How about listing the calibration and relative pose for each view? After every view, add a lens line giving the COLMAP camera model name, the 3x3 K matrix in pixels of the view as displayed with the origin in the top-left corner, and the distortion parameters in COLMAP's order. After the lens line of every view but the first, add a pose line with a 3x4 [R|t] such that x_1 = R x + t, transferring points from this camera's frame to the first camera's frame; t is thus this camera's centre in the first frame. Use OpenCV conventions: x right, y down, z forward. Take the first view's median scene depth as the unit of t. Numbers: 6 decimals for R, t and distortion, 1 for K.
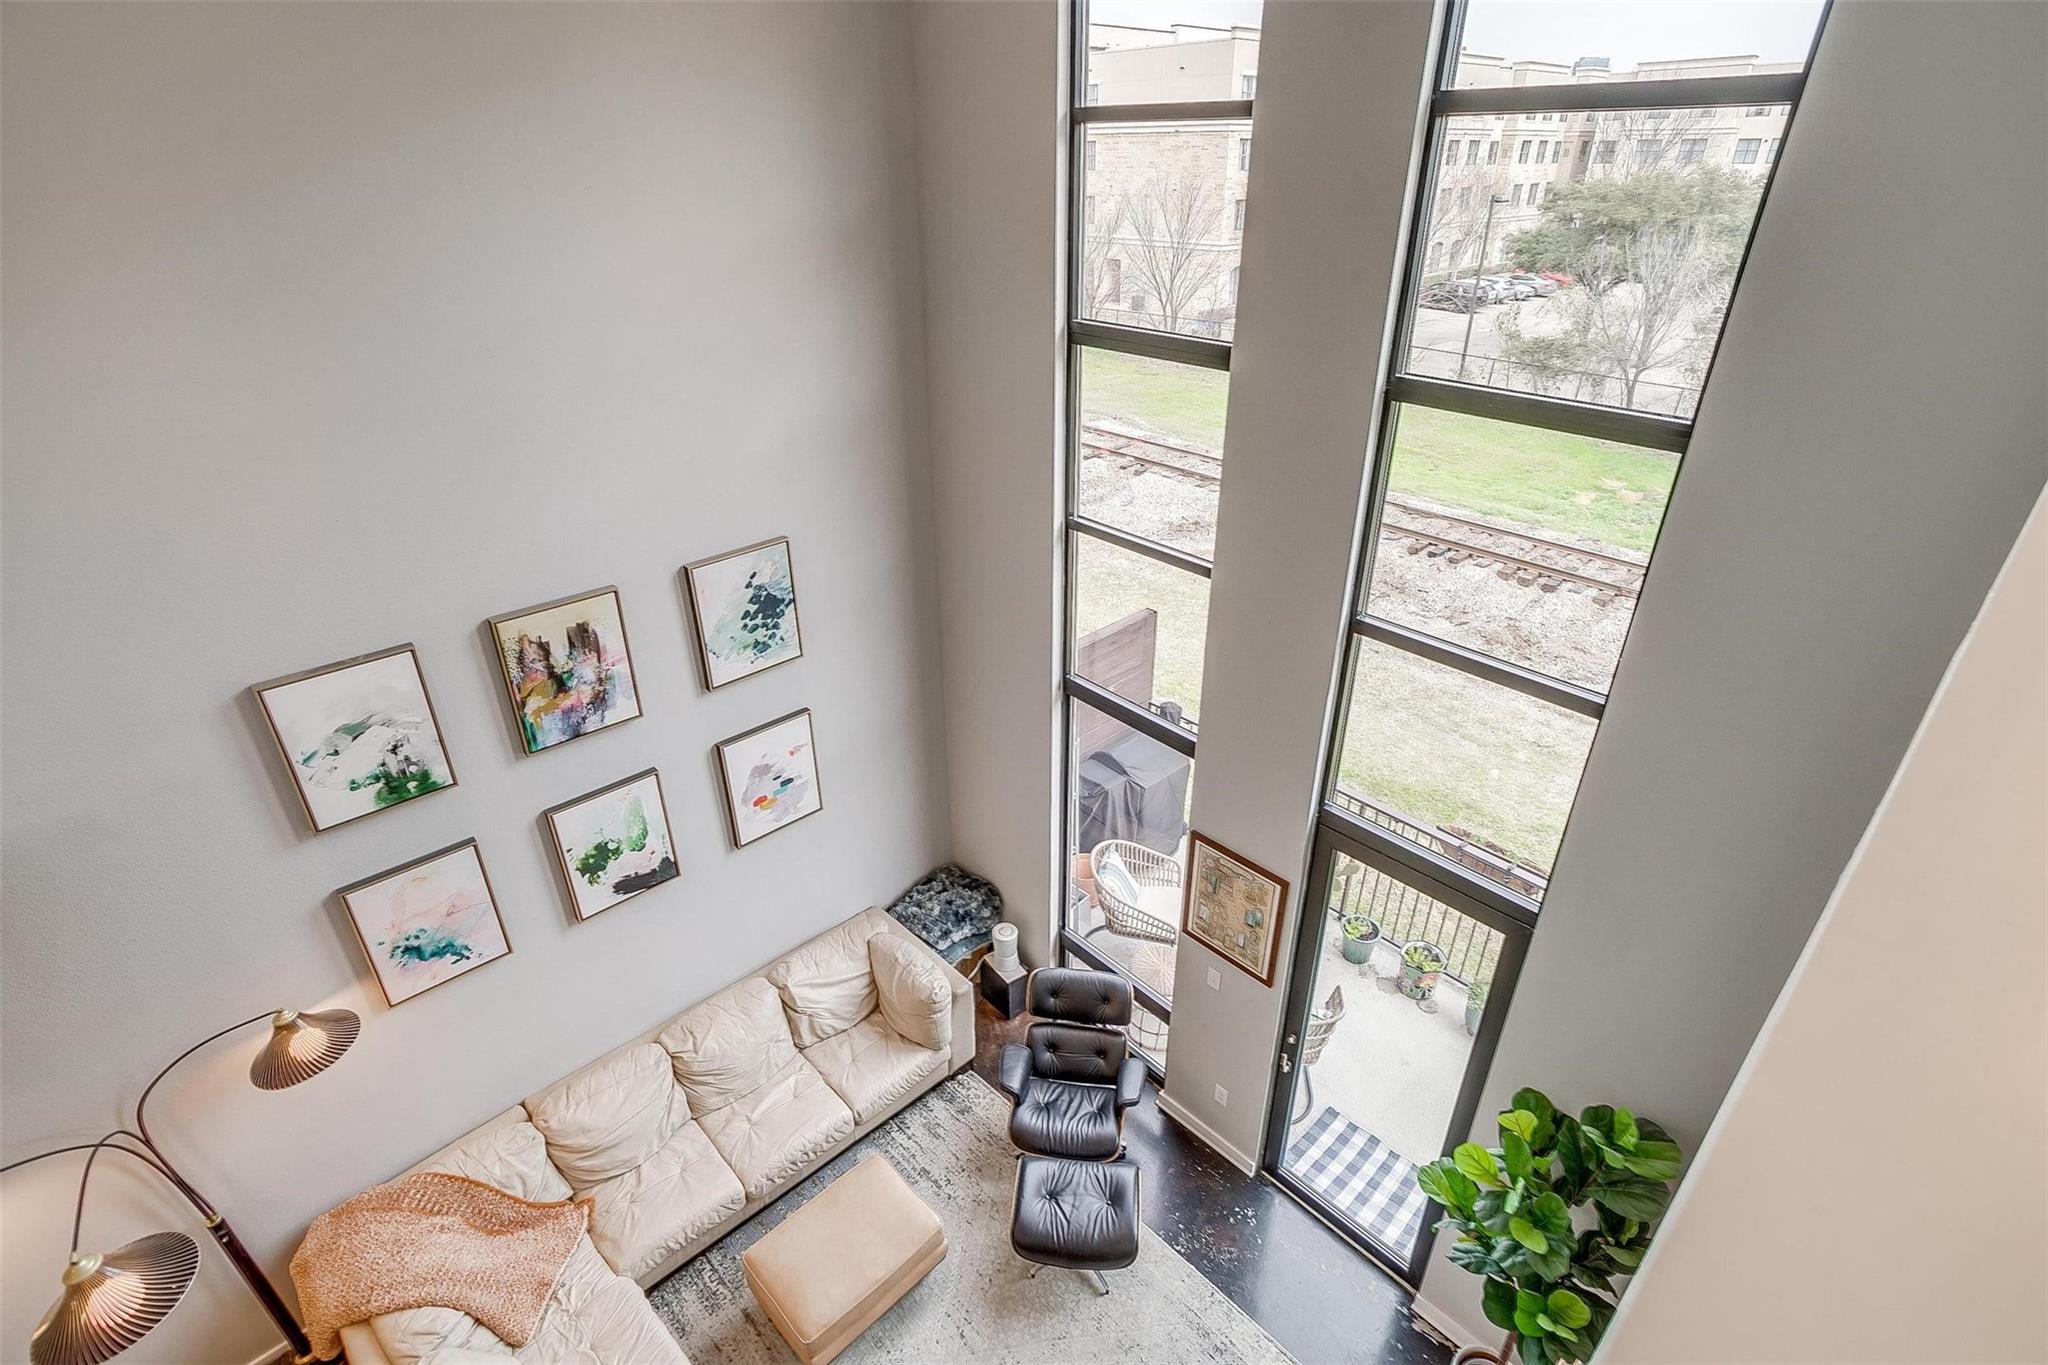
lens RADIAL K [[986.5, 0, 1029.4], [0, 986.5, 680.5], [0, 0, 1]] dist [-0.060942, 0.042140]
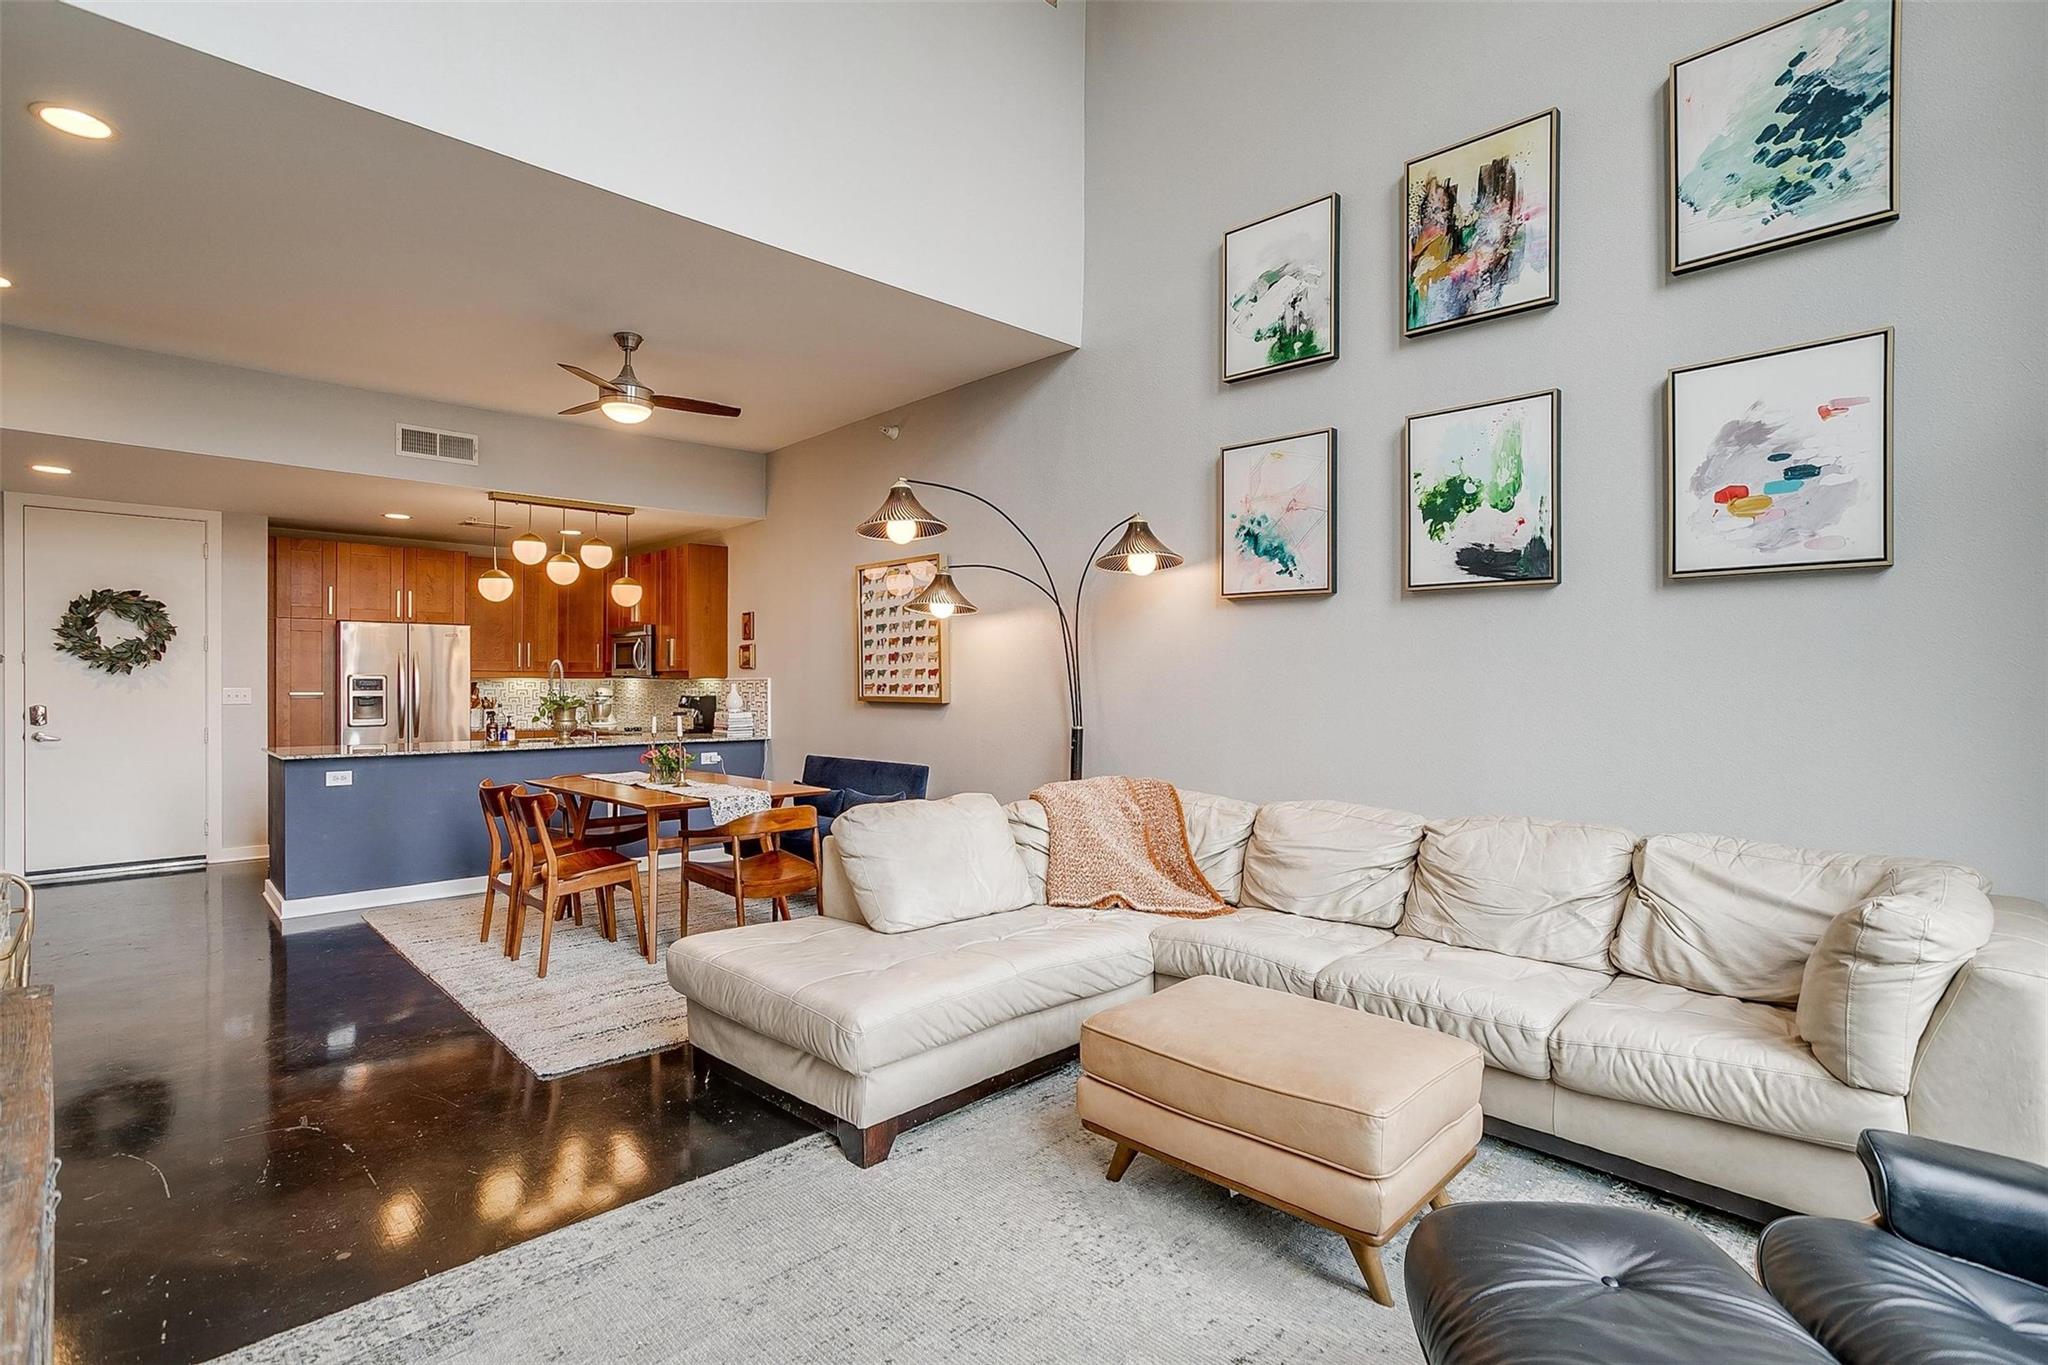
lens RADIAL K [[992.8, 0, 1020.6], [0, 992.8, 680.0], [0, 0, 1]] dist [-0.051999, 0.030296]
pose [[0.016430, 0.010947, -0.999805, 0.316087], [-0.478482, 0.878096, 0.001751, 0.460874], [0.877944, 0.478360, 0.019665, 0.757623]]
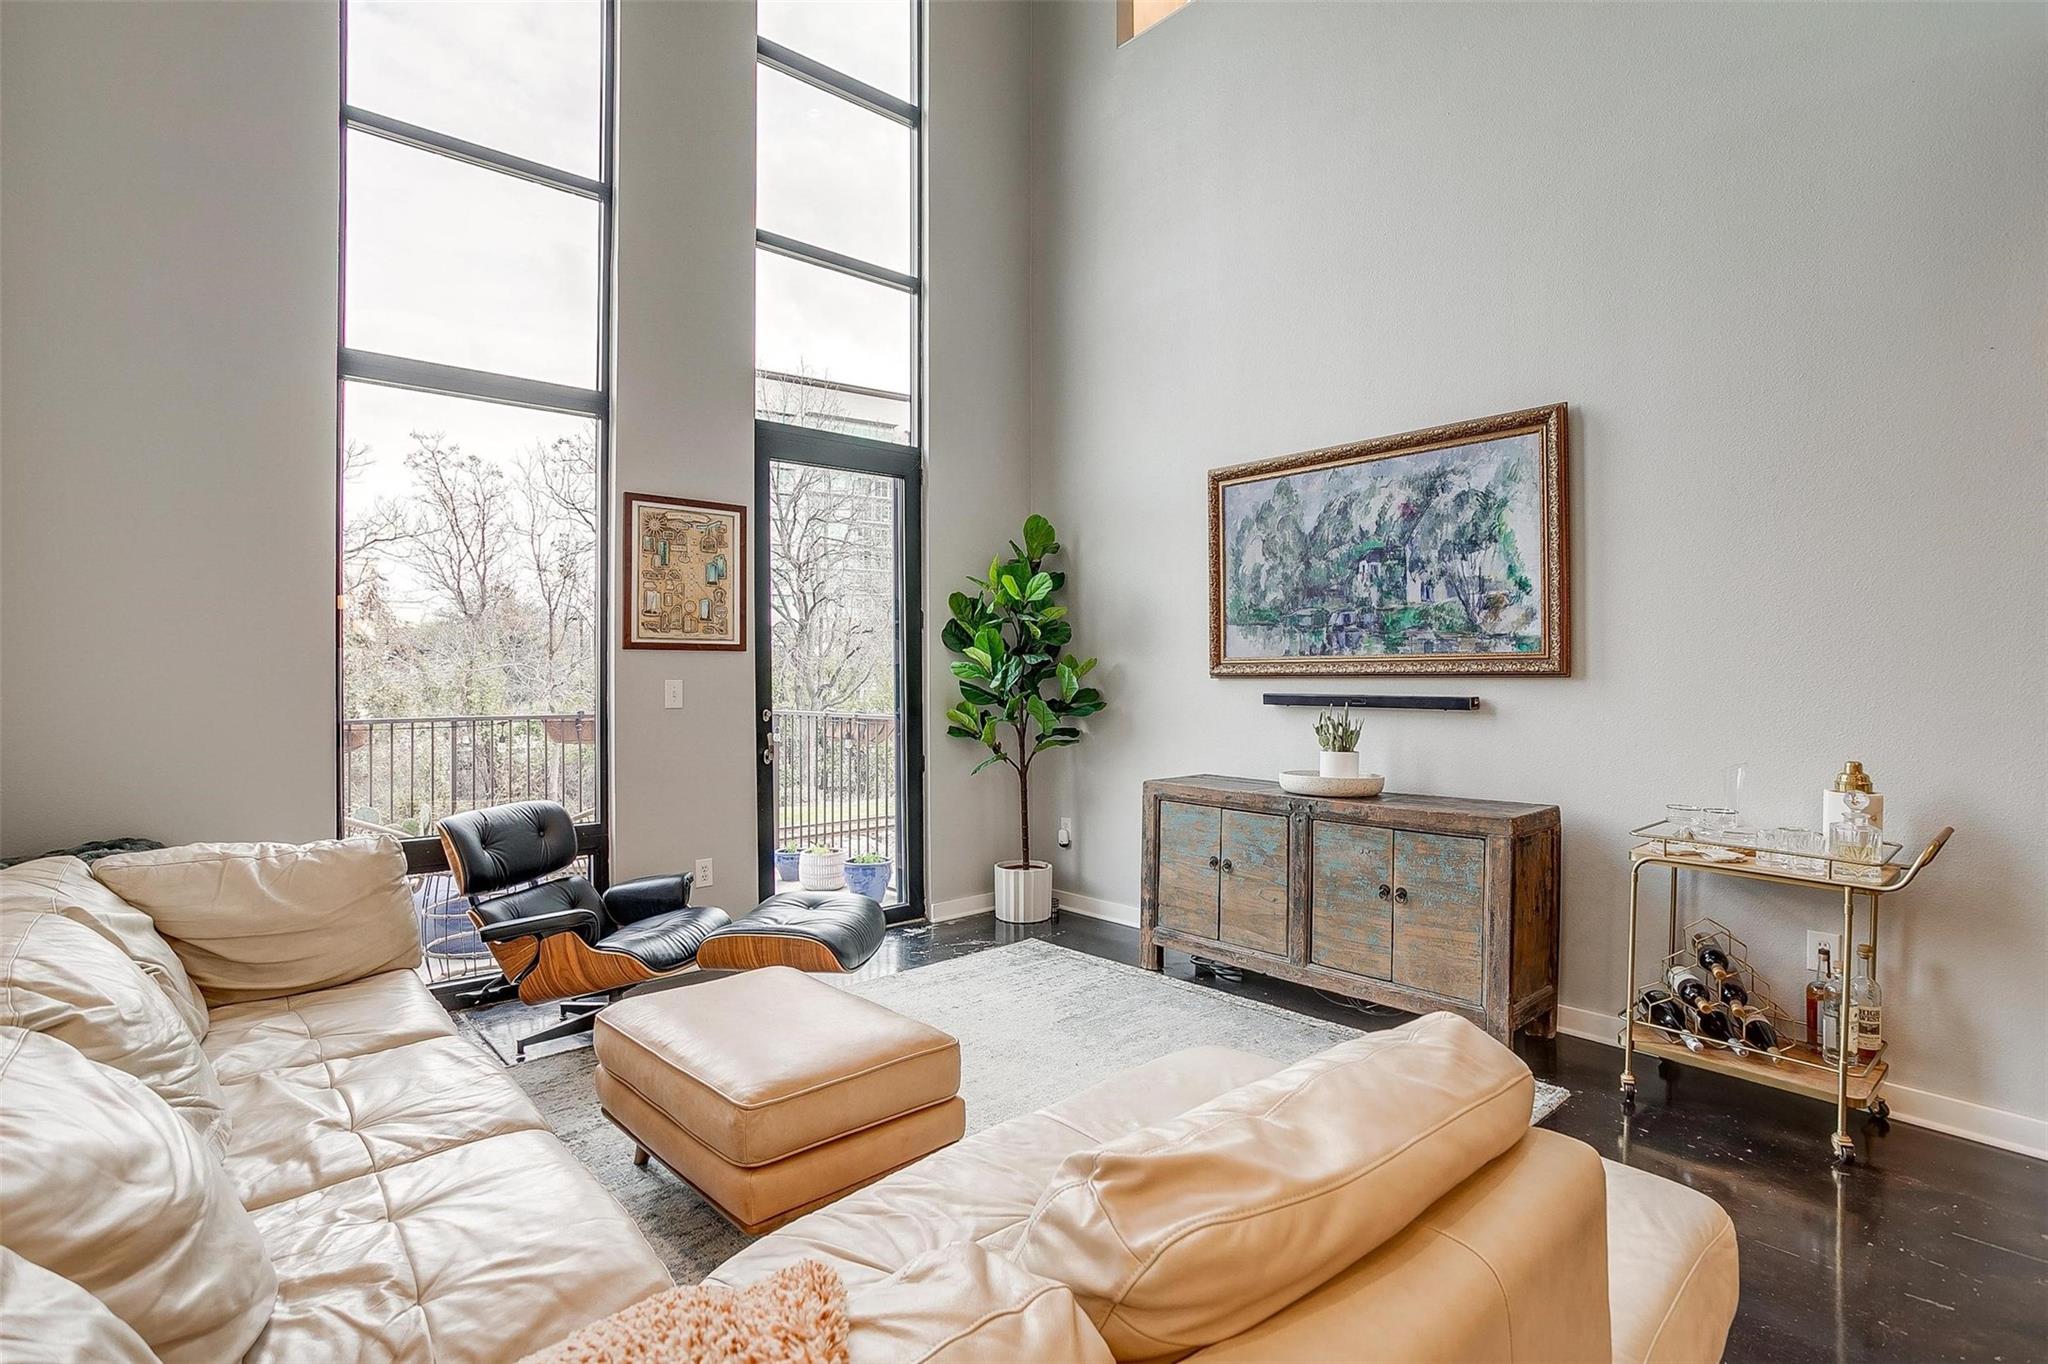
lens RADIAL K [[1003.2, 0, 1021.0], [0, 1003.2, 665.6], [0, 0, 1]] dist [-0.063931, 0.041070]
pose [[0.021509, 0.015011, 0.999656, -0.686800], [0.477189, 0.878488, -0.023459, 0.470626], [-0.878538, 0.477529, 0.011732, 0.763818]]
